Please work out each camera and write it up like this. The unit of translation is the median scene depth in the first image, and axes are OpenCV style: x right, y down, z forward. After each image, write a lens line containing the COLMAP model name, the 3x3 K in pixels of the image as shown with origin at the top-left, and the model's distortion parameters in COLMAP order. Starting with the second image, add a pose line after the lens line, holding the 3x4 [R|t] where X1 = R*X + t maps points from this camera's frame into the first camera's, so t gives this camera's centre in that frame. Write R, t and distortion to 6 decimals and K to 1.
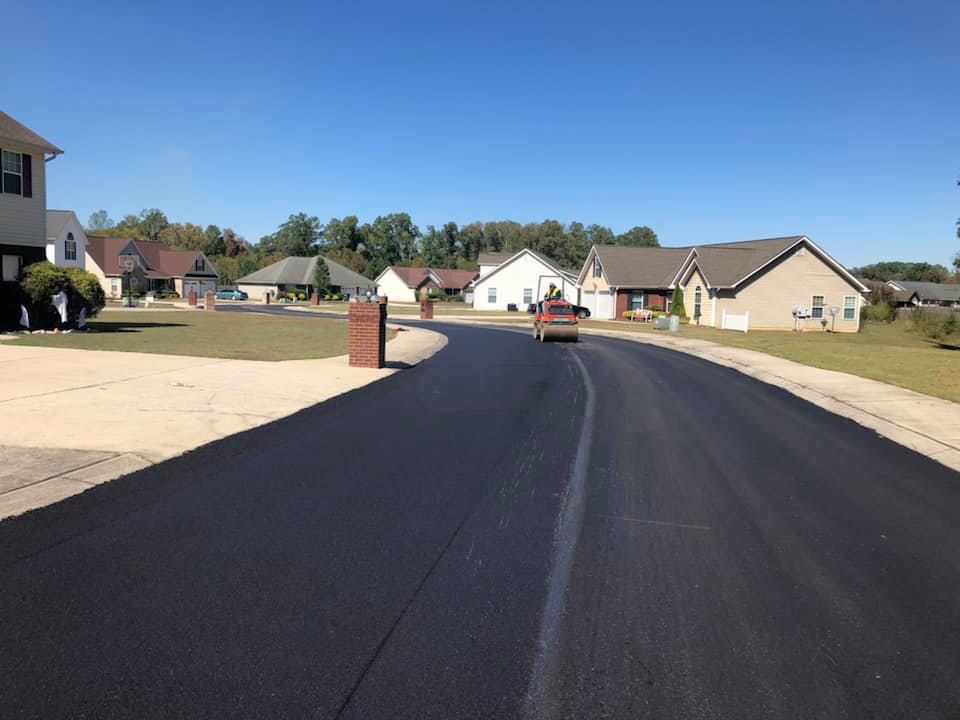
lens RADIAL K [[696.3, 0, 480.0], [0, 696.3, 360.0], [0, 0, 1]] dist [0.071753, -0.001873]
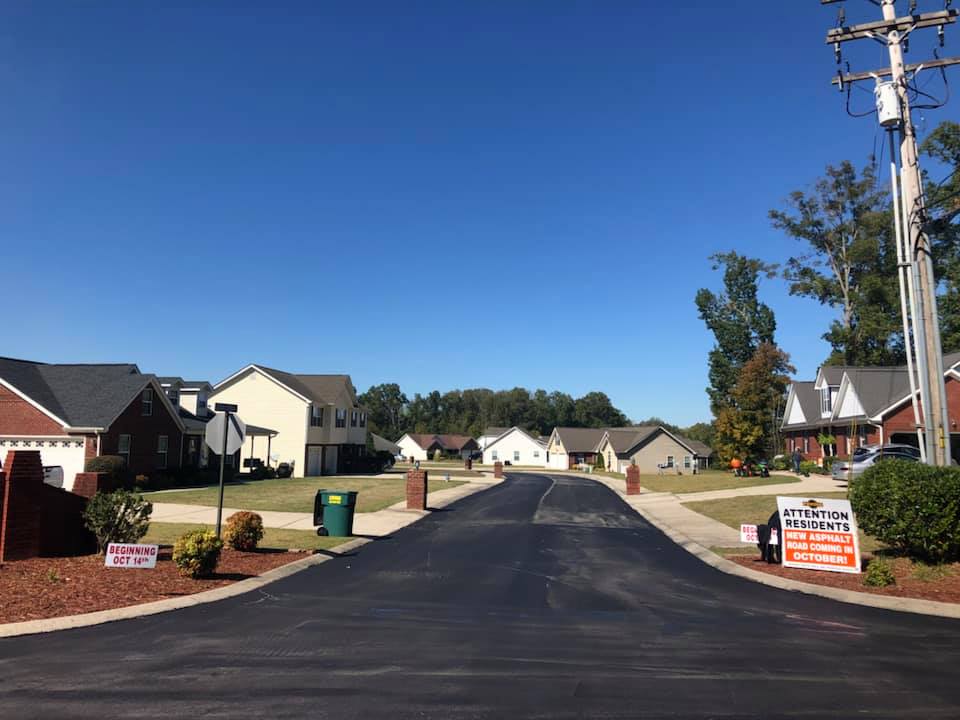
lens RADIAL K [[696.3, 0, 480.0], [0, 696.3, 360.0], [0, 0, 1]] dist [0.071753, -0.001873]
pose [[0.998737, -0.003871, 0.050103, -0.024075], [0.014828, 0.975336, -0.220225, 0.011636], [-0.048015, 0.220690, 0.974161, -0.156354]]
